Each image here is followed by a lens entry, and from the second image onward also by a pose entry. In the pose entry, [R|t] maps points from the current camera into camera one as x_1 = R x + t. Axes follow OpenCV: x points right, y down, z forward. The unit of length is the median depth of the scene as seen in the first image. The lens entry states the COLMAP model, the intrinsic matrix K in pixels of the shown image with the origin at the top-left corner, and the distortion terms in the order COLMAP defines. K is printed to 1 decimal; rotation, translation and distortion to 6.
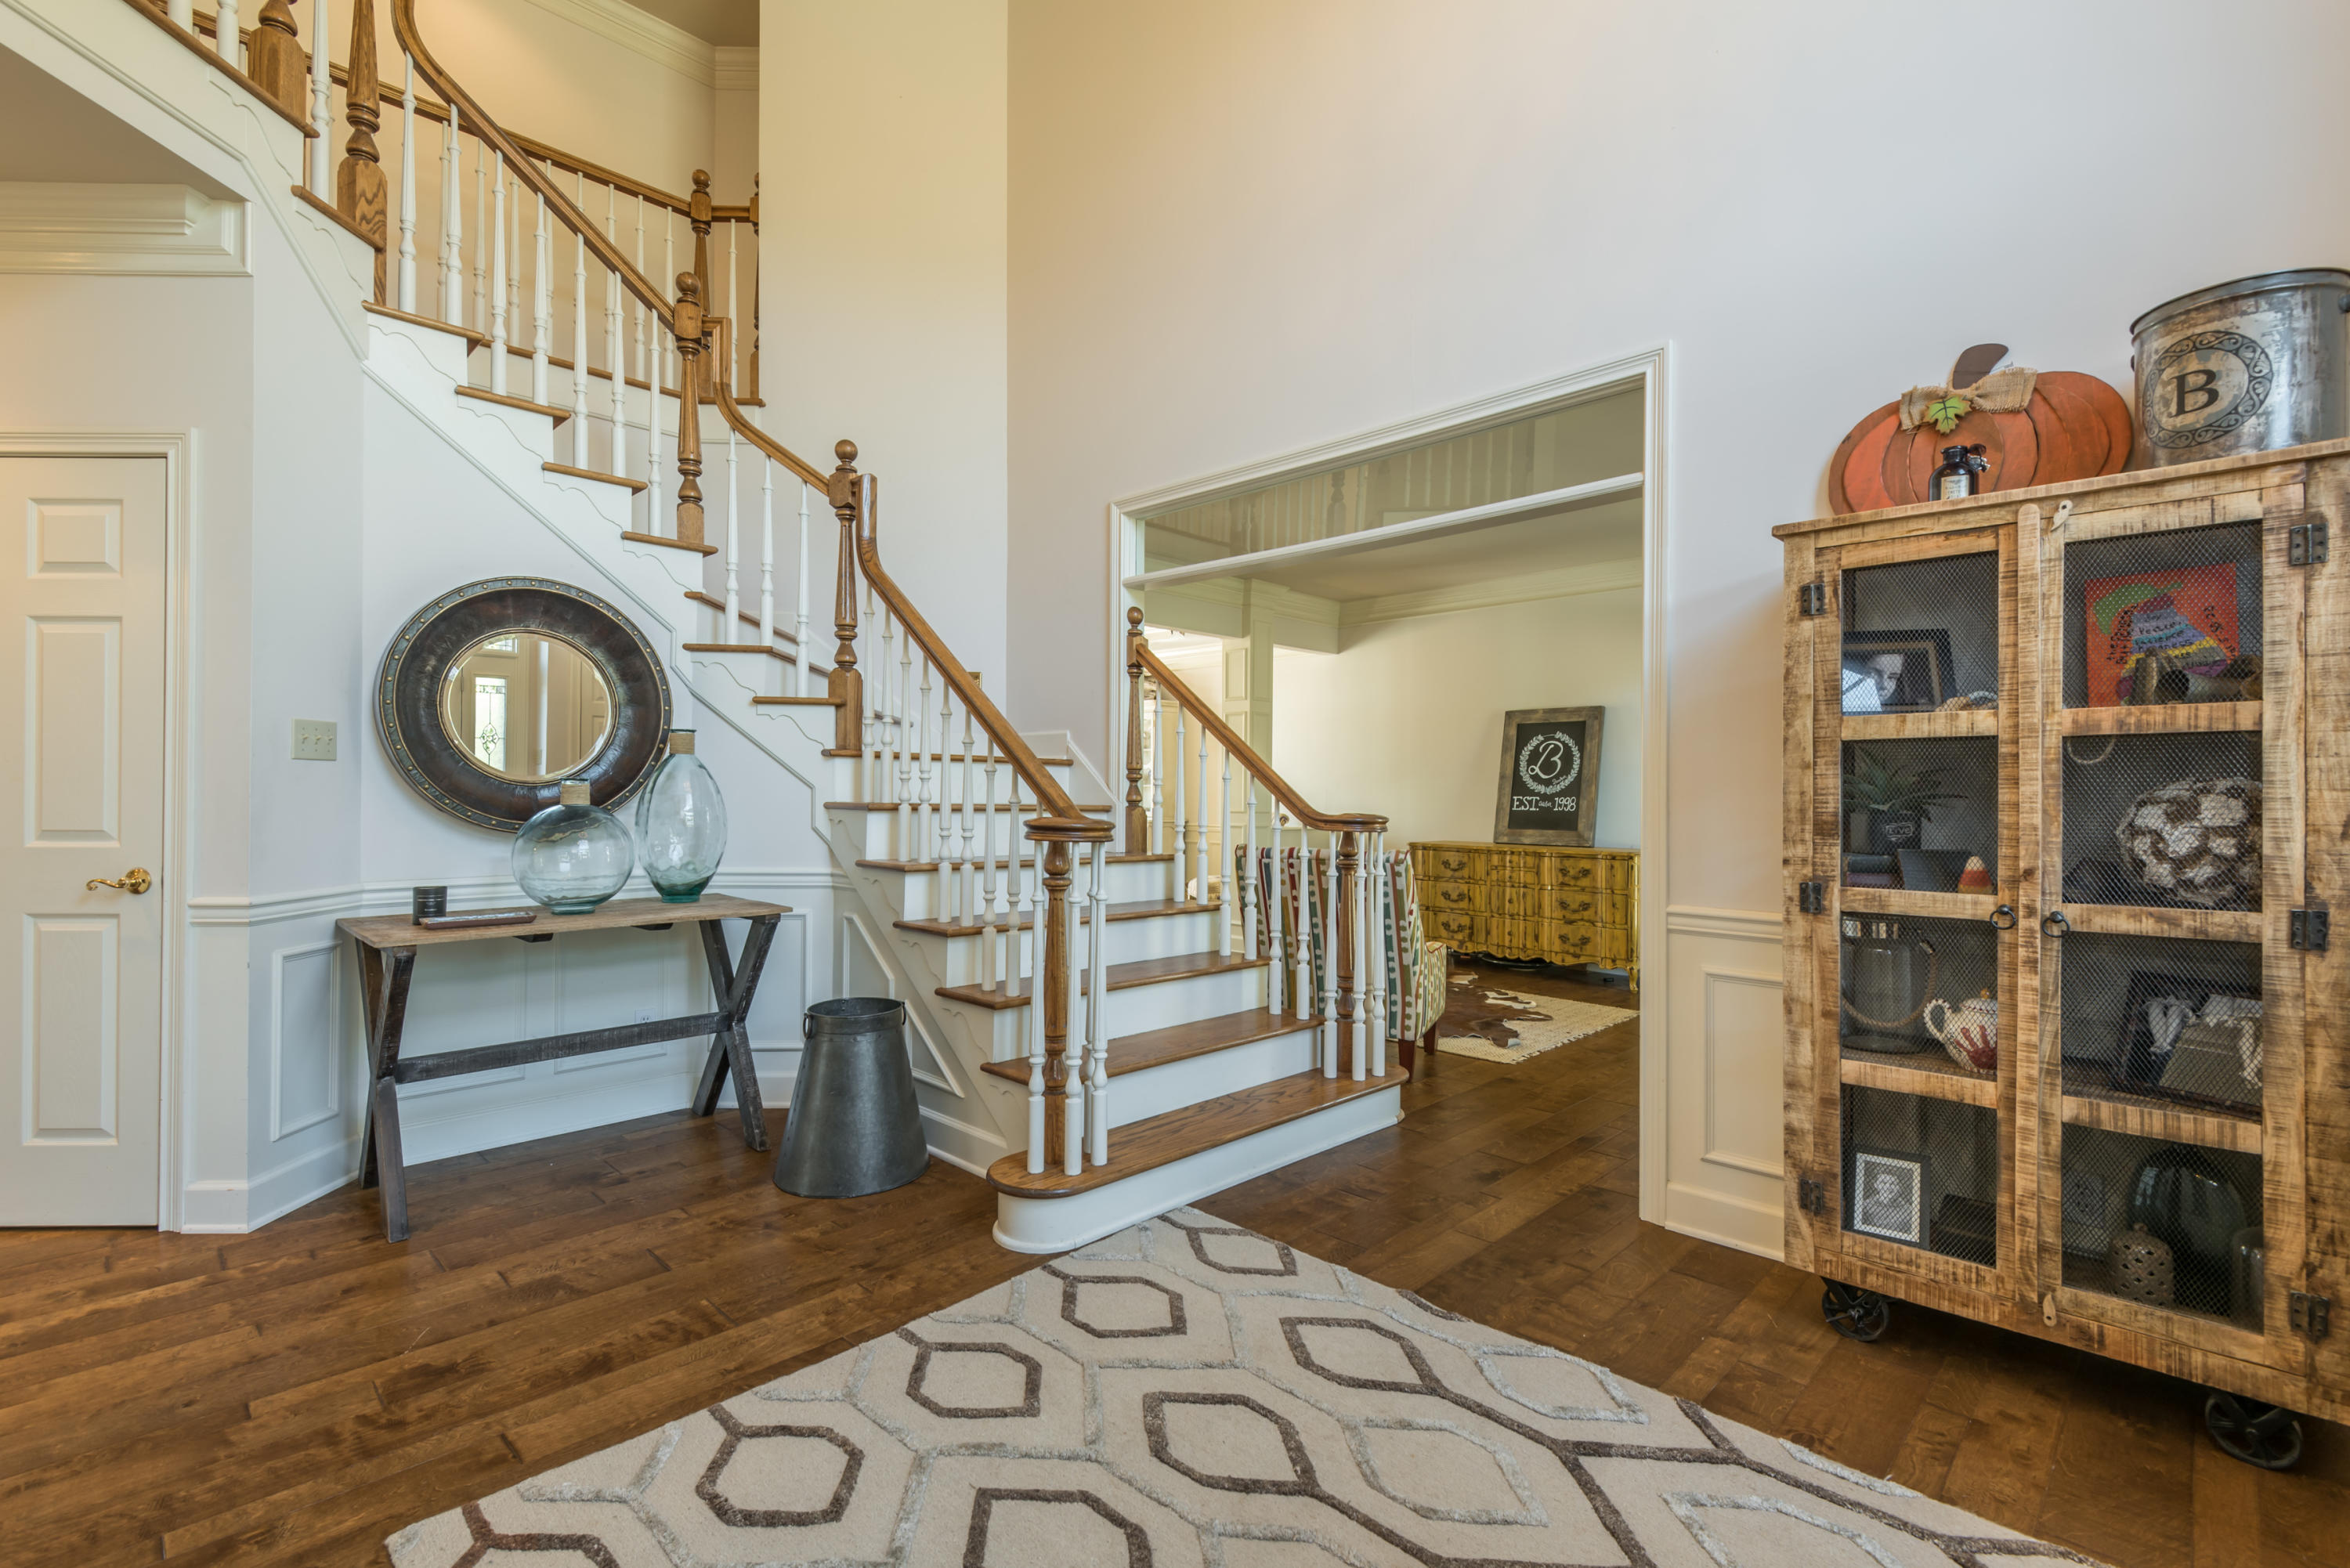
lens RADIAL K [[1065.3, 0, 1189.0], [0, 1065.3, 788.1], [0, 0, 1]] dist [0.007860, -0.001866]
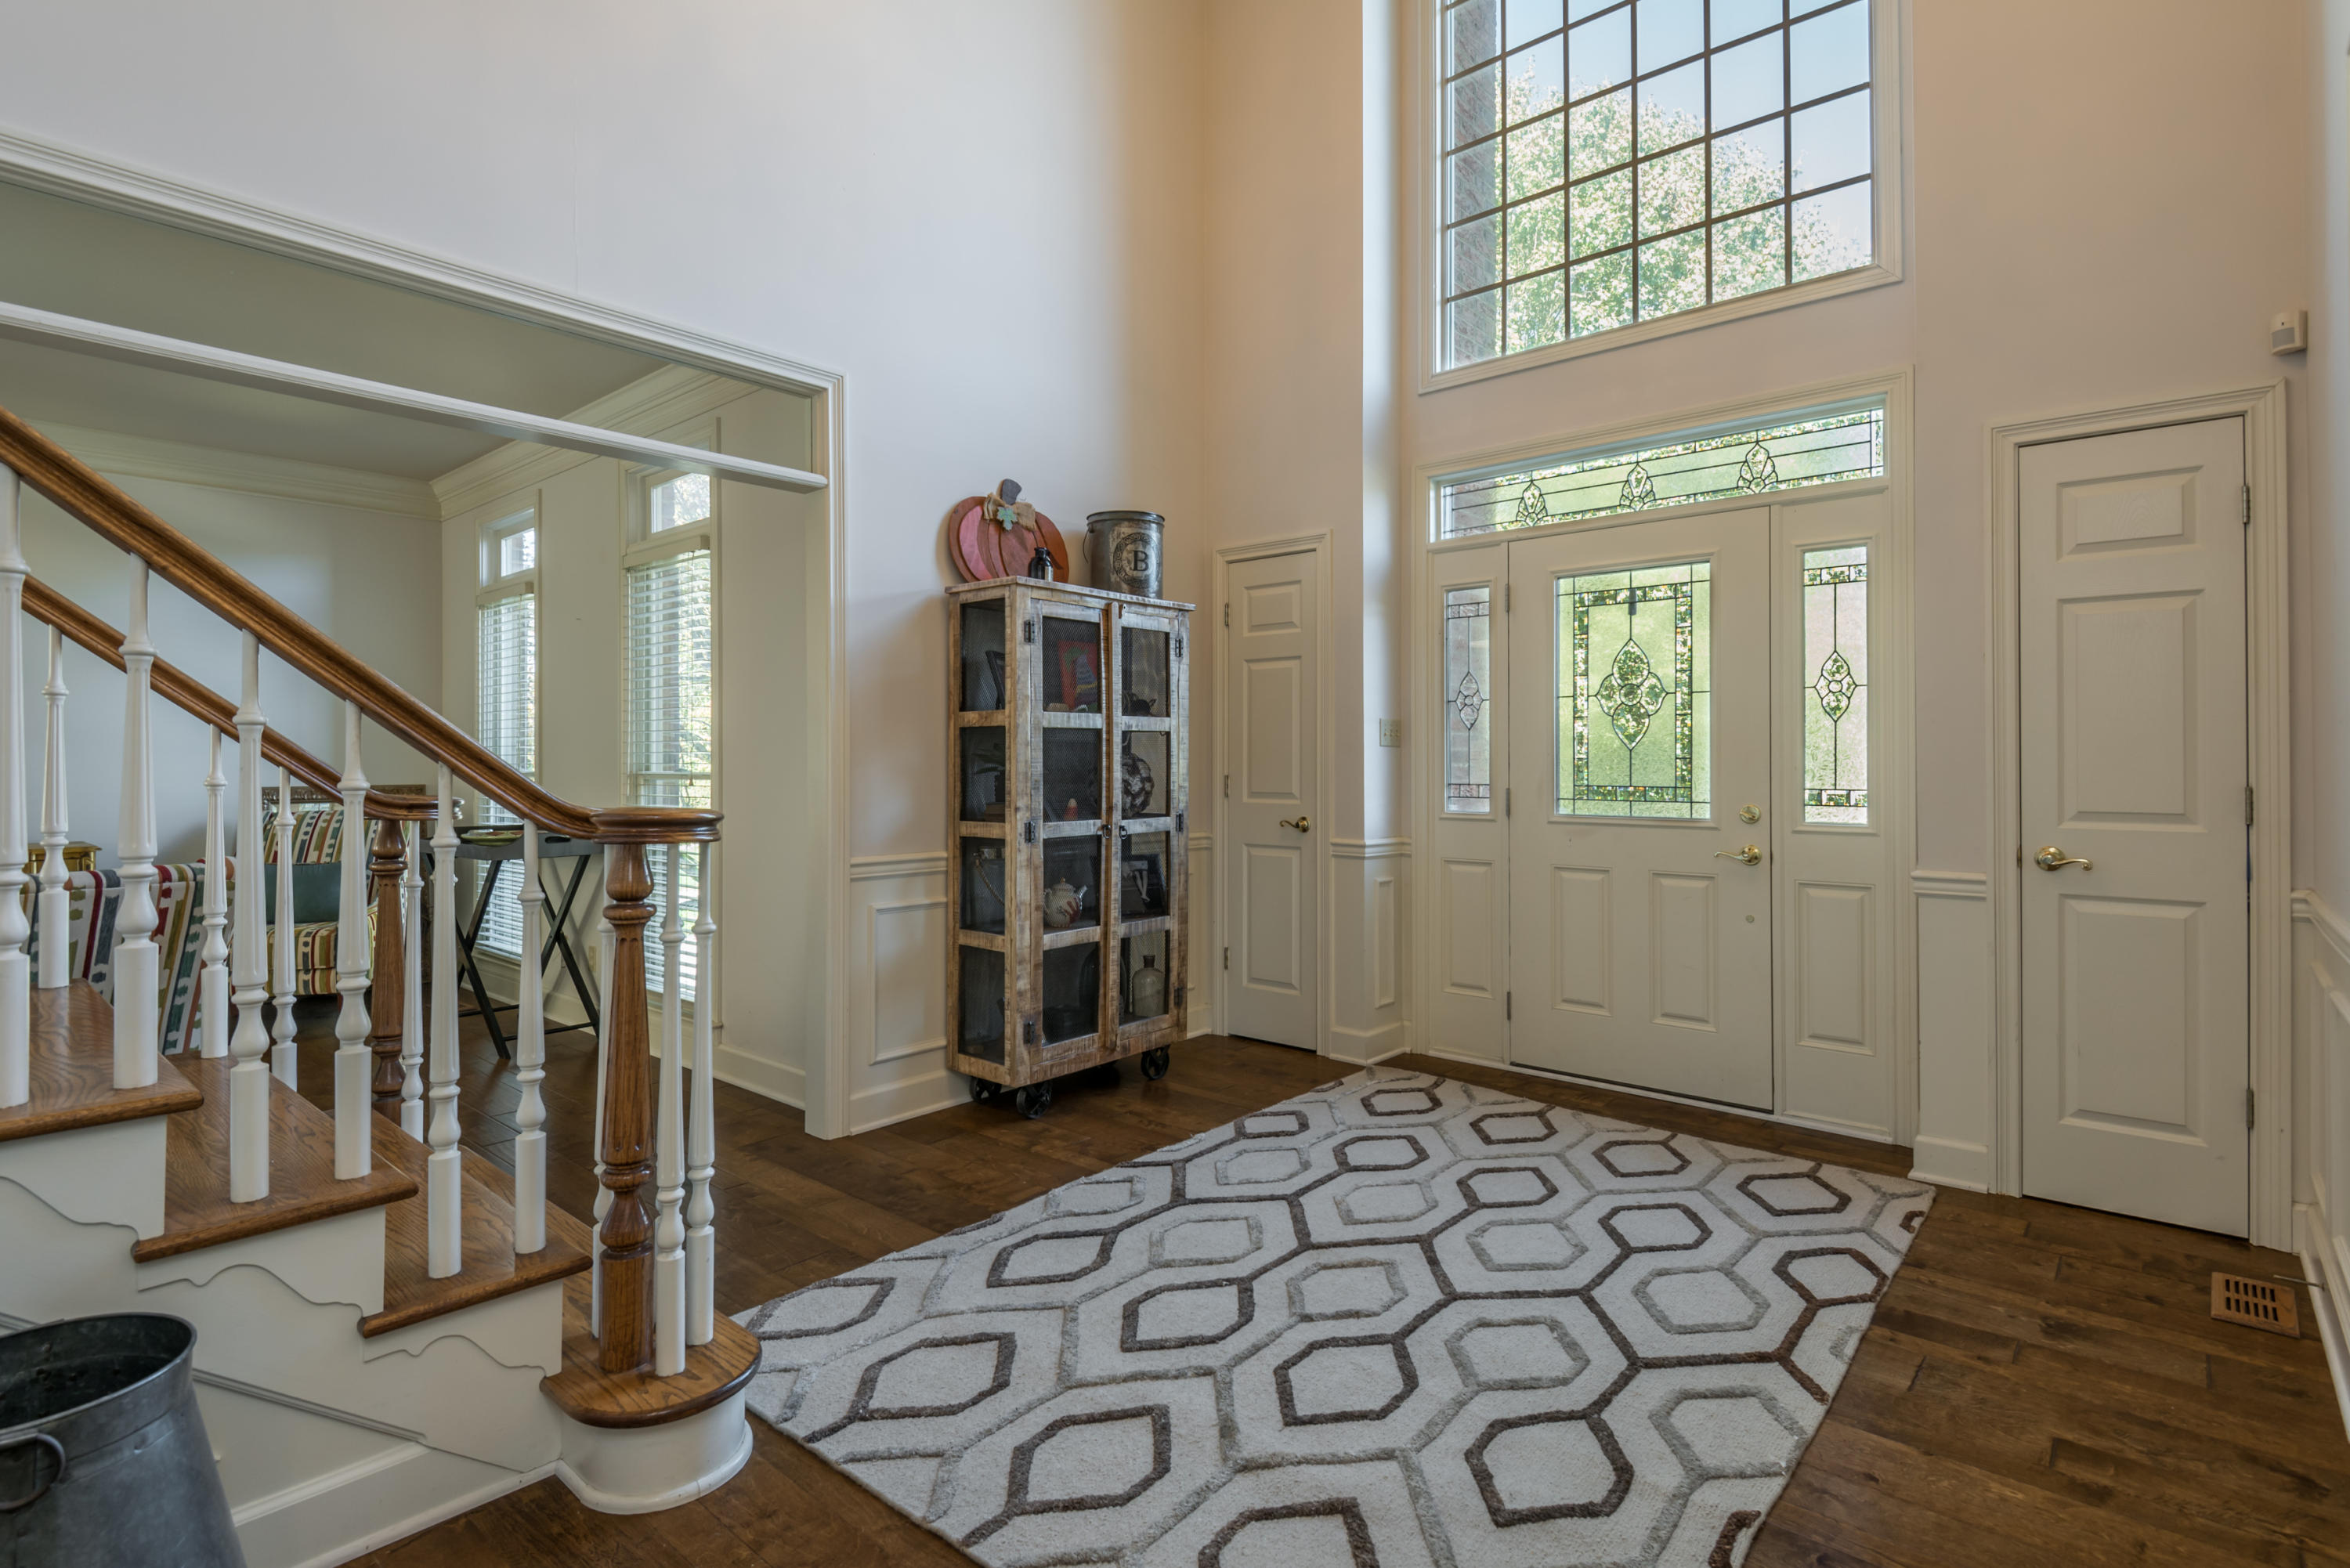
lens RADIAL K [[1132.0, 0, 1163.4], [0, 1132.0, 746.7], [0, 0, 1]] dist [0.001298, -0.001045]
pose [[-0.051979, 0.003902, 0.998641, -1.114378], [-0.006878, 0.999967, -0.004266, -0.012412], [-0.998625, -0.007090, -0.051950, 0.999624]]
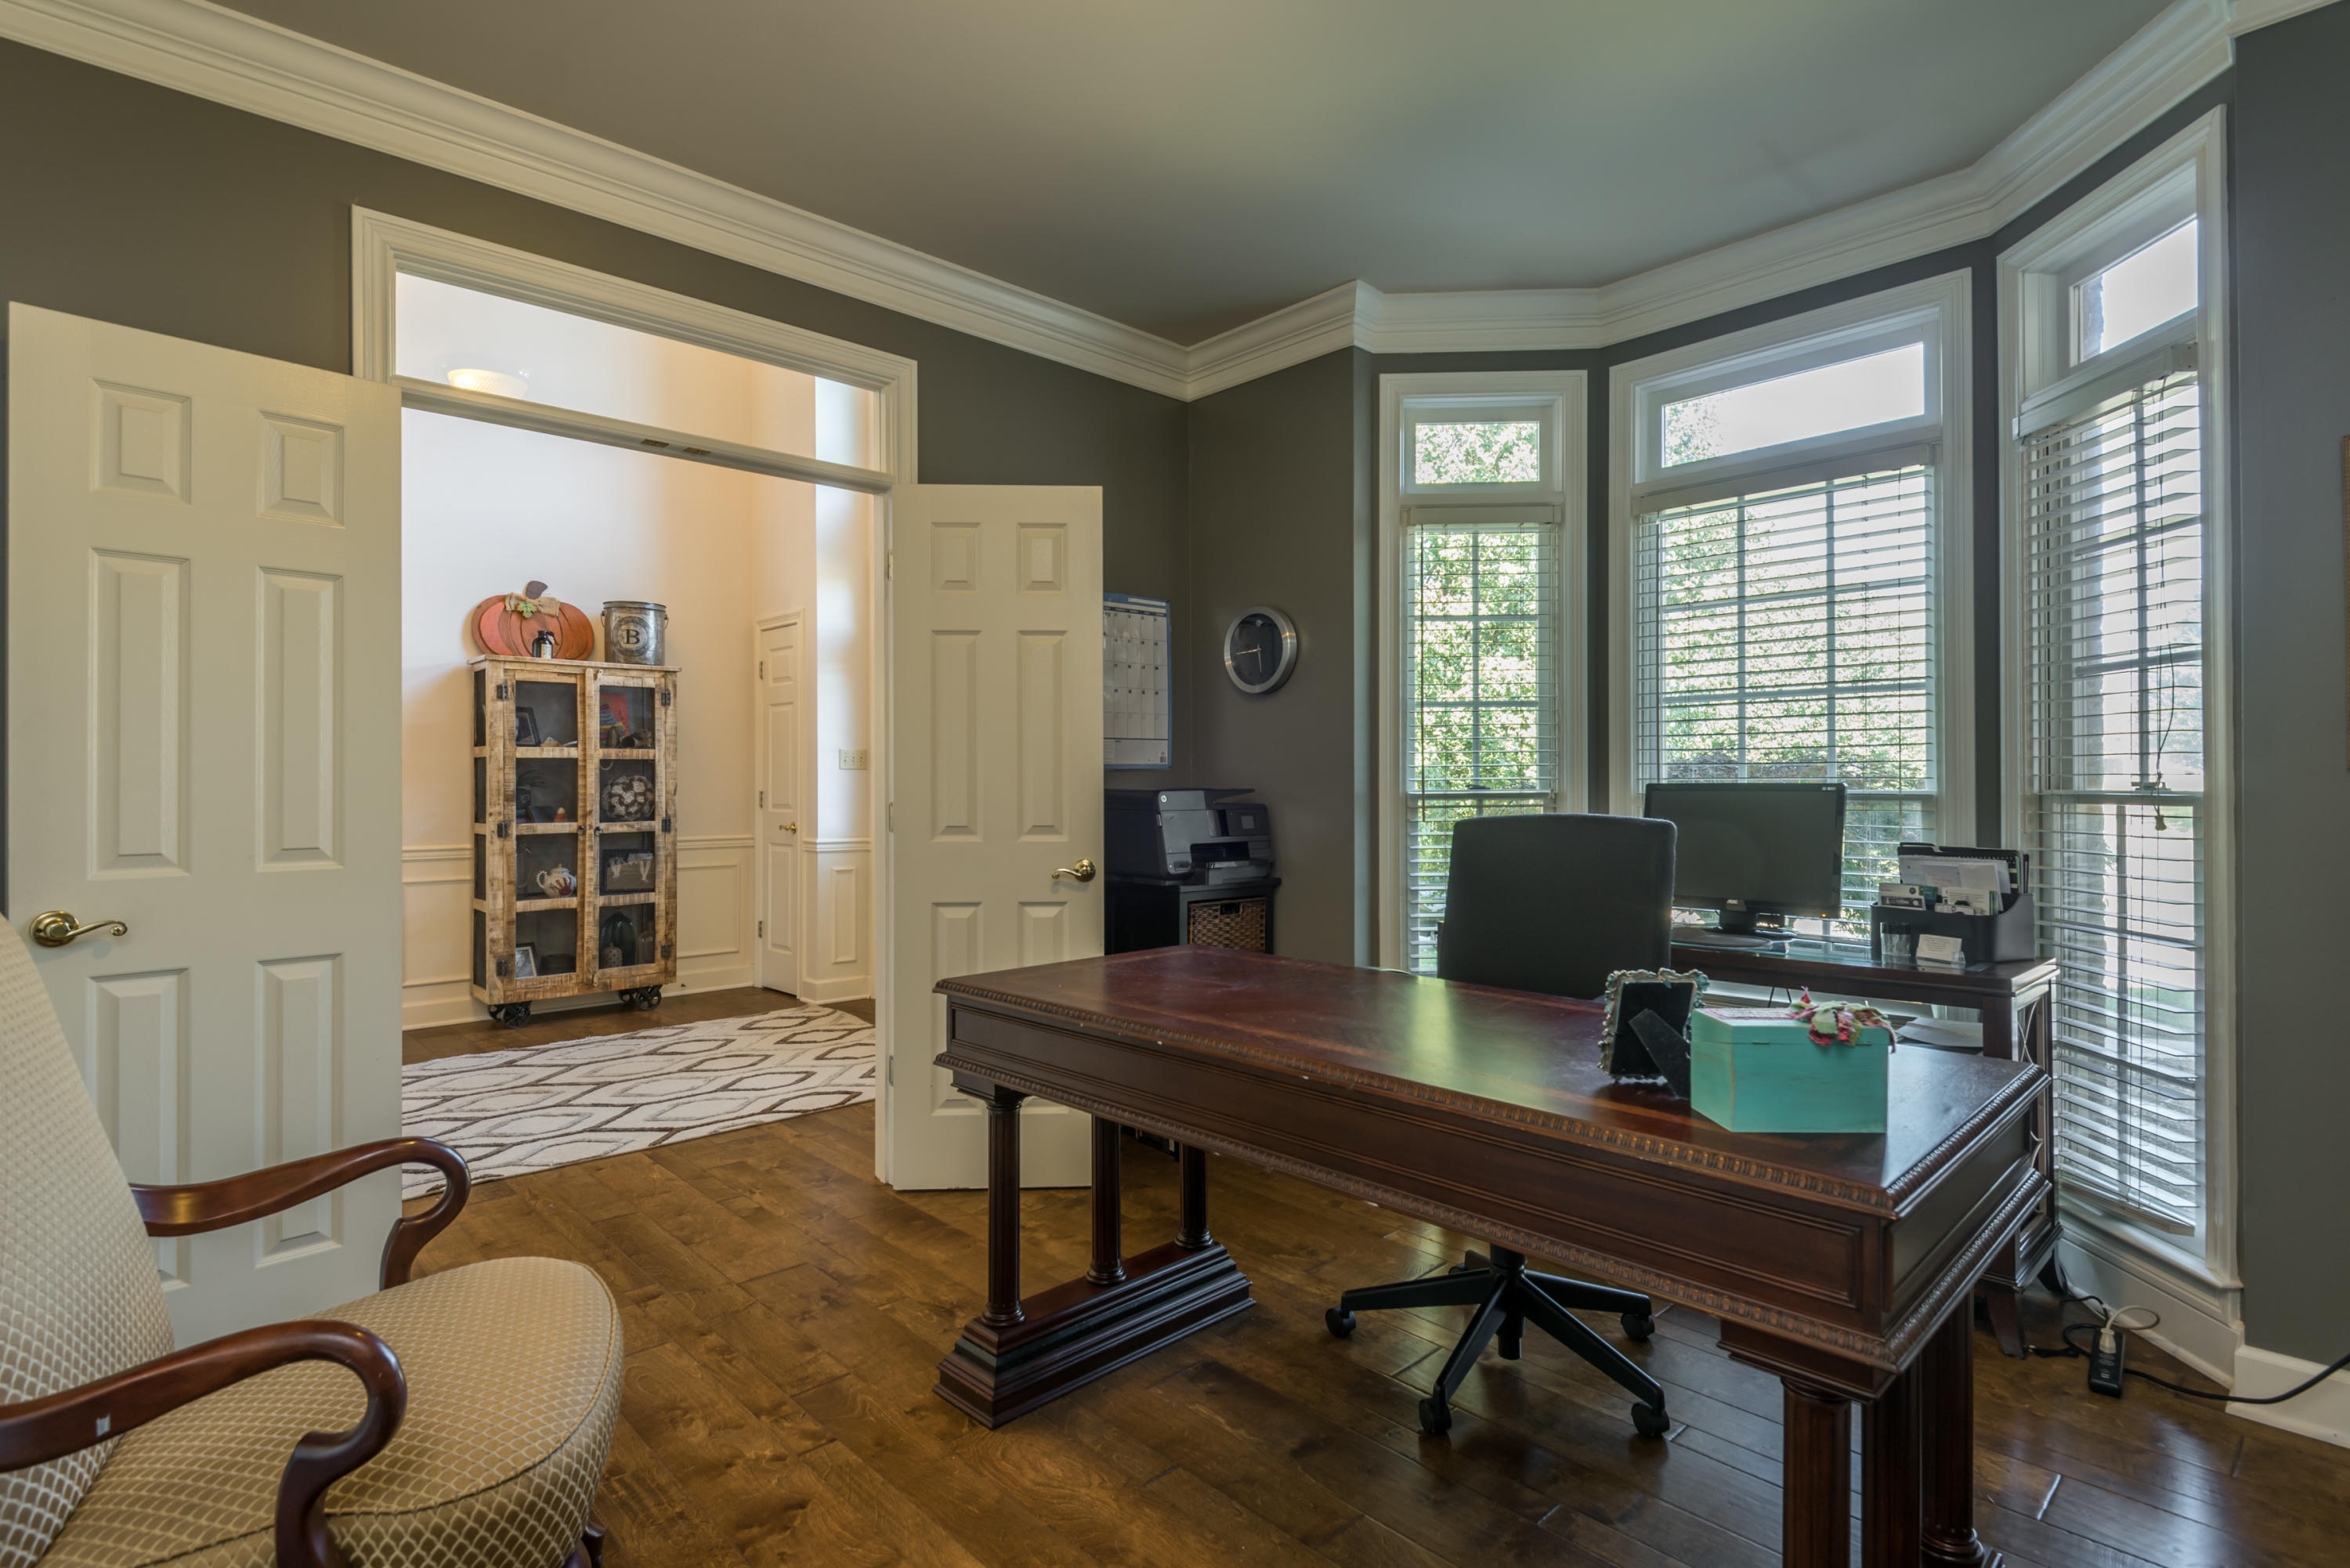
lens RADIAL K [[1132.0, 0, 1174.7], [0, 1132.0, 772.9], [0, 0, 1]] dist [0.001298, -0.001045]
pose [[0.032302, 0.001527, 0.999477, -1.849208], [-0.000692, 0.999999, -0.001506, -0.011896], [-0.999478, -0.000643, 0.032303, -0.480166]]
